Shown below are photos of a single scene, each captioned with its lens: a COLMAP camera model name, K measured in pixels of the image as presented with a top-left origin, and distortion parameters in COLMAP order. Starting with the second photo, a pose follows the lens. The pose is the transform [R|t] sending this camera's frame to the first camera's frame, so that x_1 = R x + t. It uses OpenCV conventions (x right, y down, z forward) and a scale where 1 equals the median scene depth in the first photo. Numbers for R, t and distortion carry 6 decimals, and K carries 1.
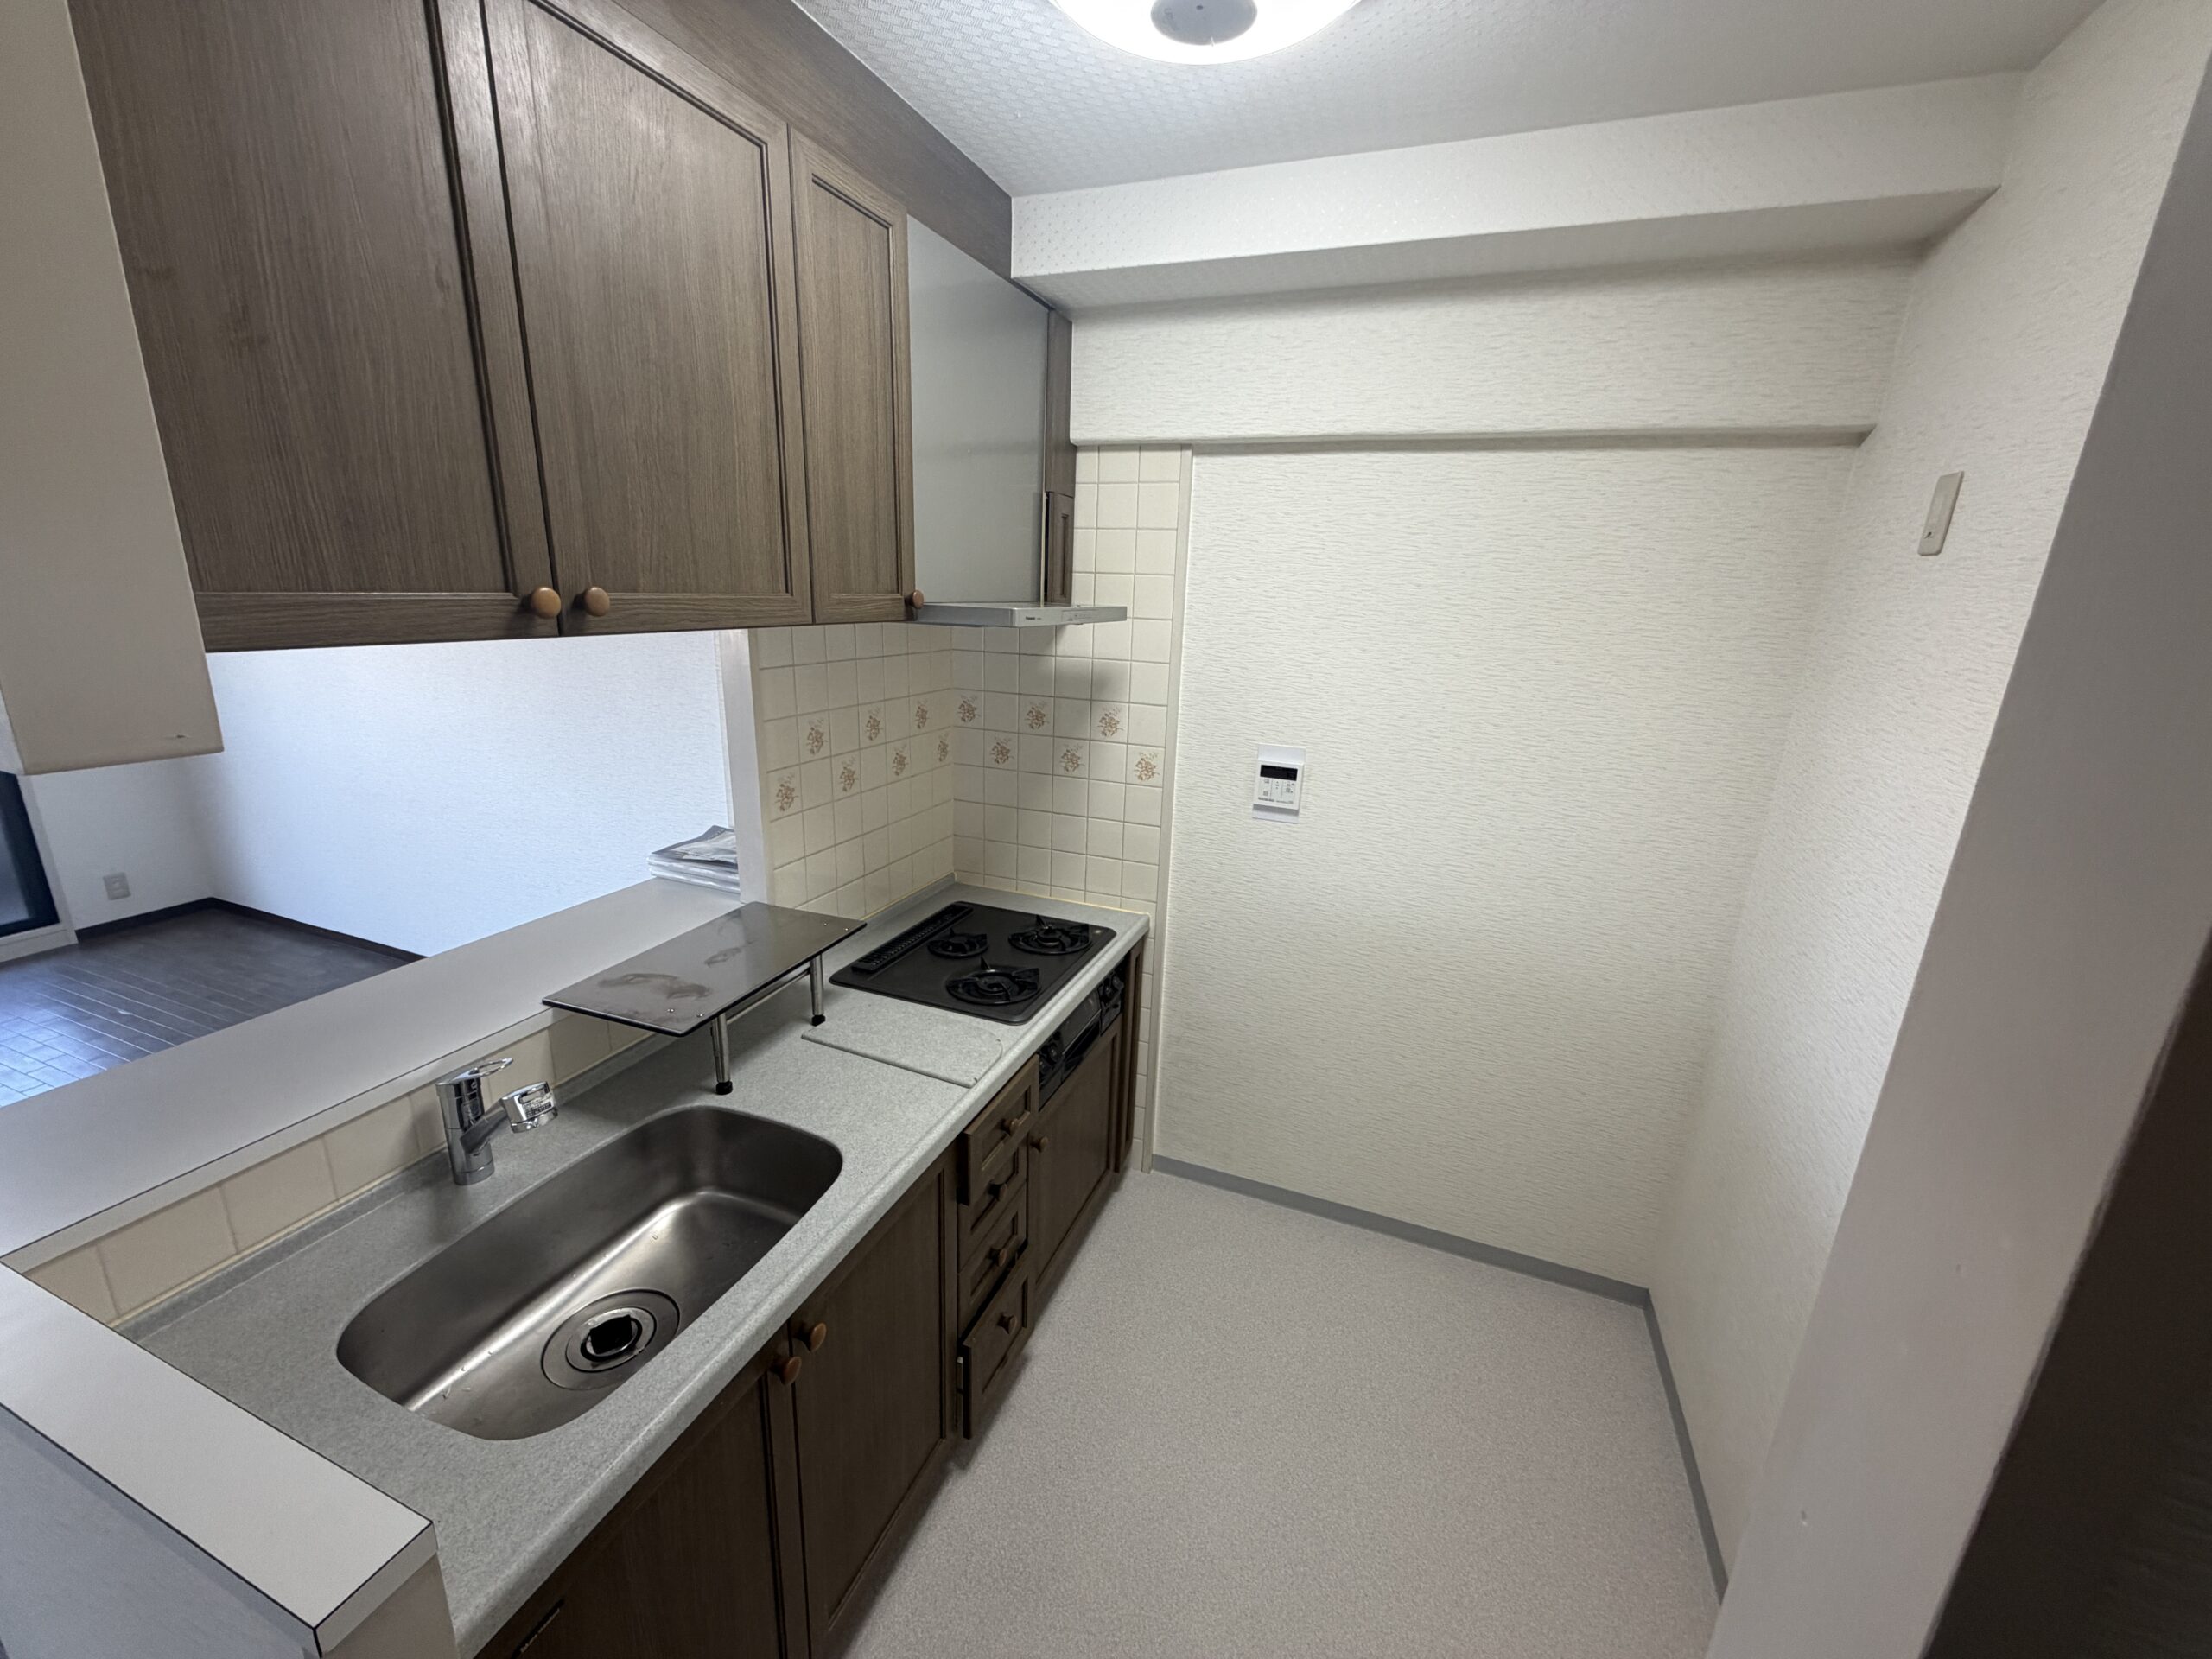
lens RADIAL K [[879.6, 0, 1105.8], [0, 879.6, 830.2], [0, 0, 1]] dist [0.000300, -0.000073]
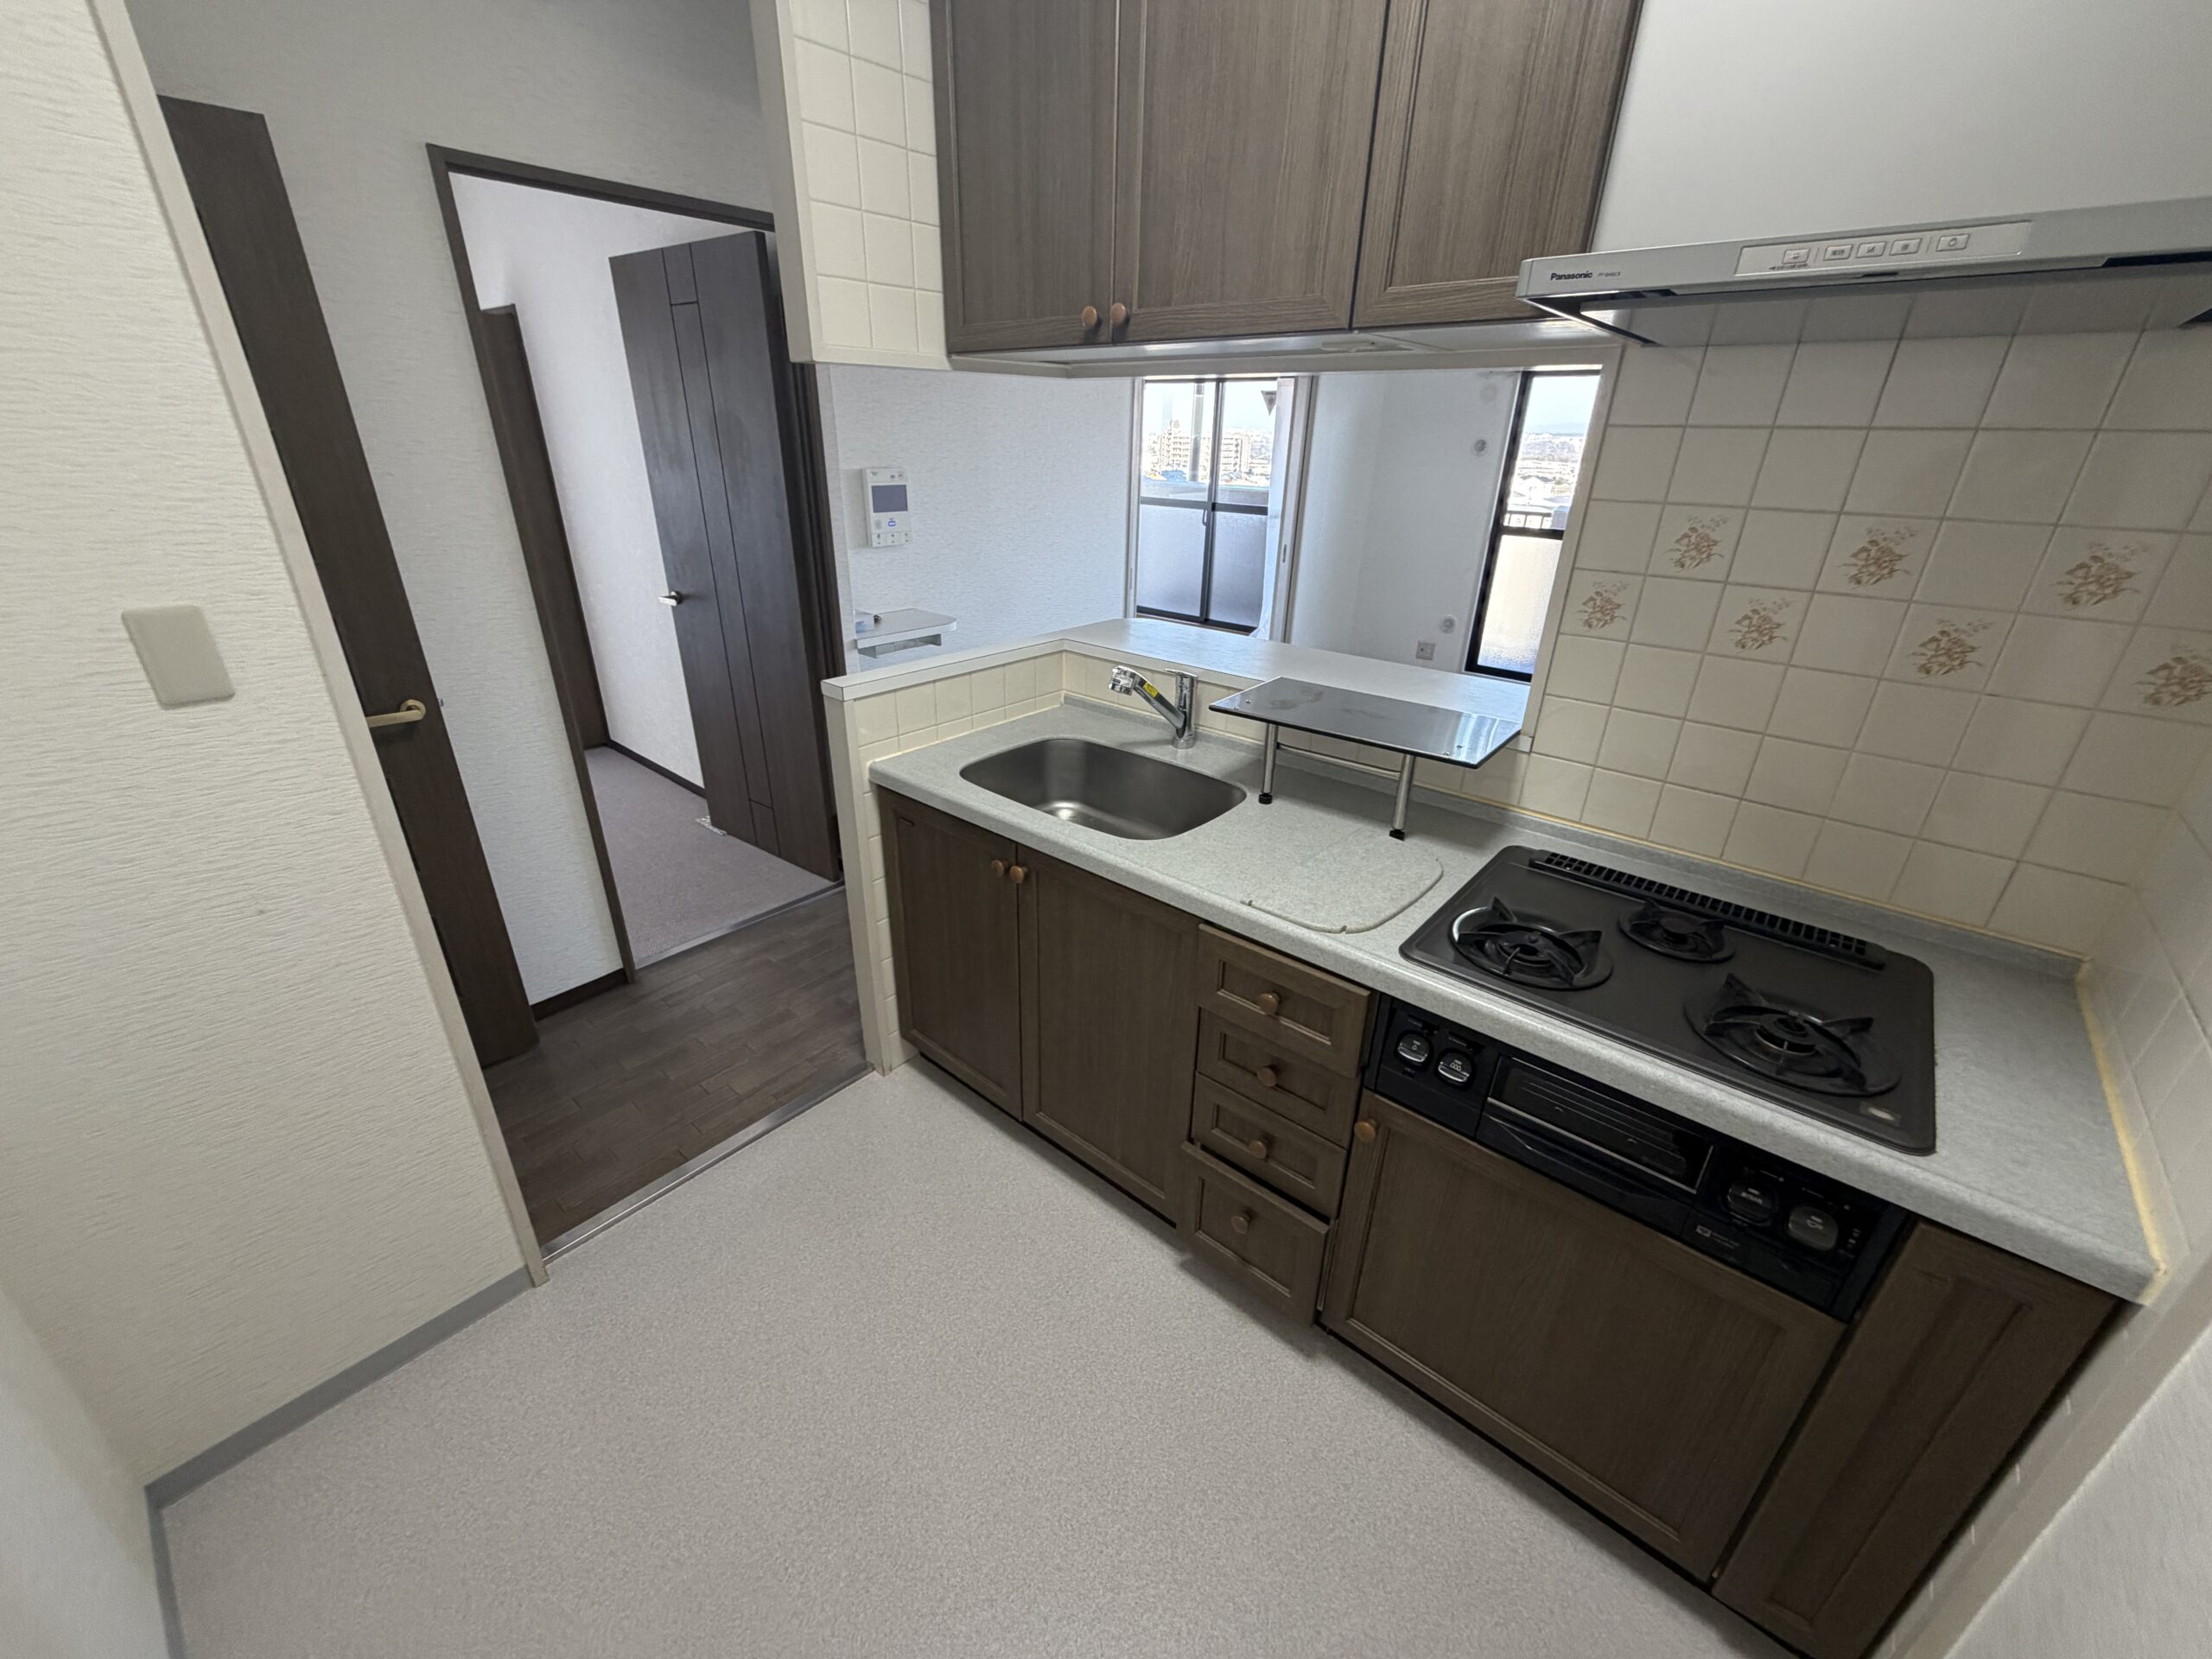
lens RADIAL K [[879.6, 0, 1092.2], [0, 879.6, 829.8], [0, 0, 1]] dist [0.000300, -0.000073]
pose [[-0.337385, 0.349547, -0.874064, 0.511864], [-0.281513, 0.848552, 0.448007, -0.093342], [0.898288, 0.397211, -0.187887, 0.816869]]
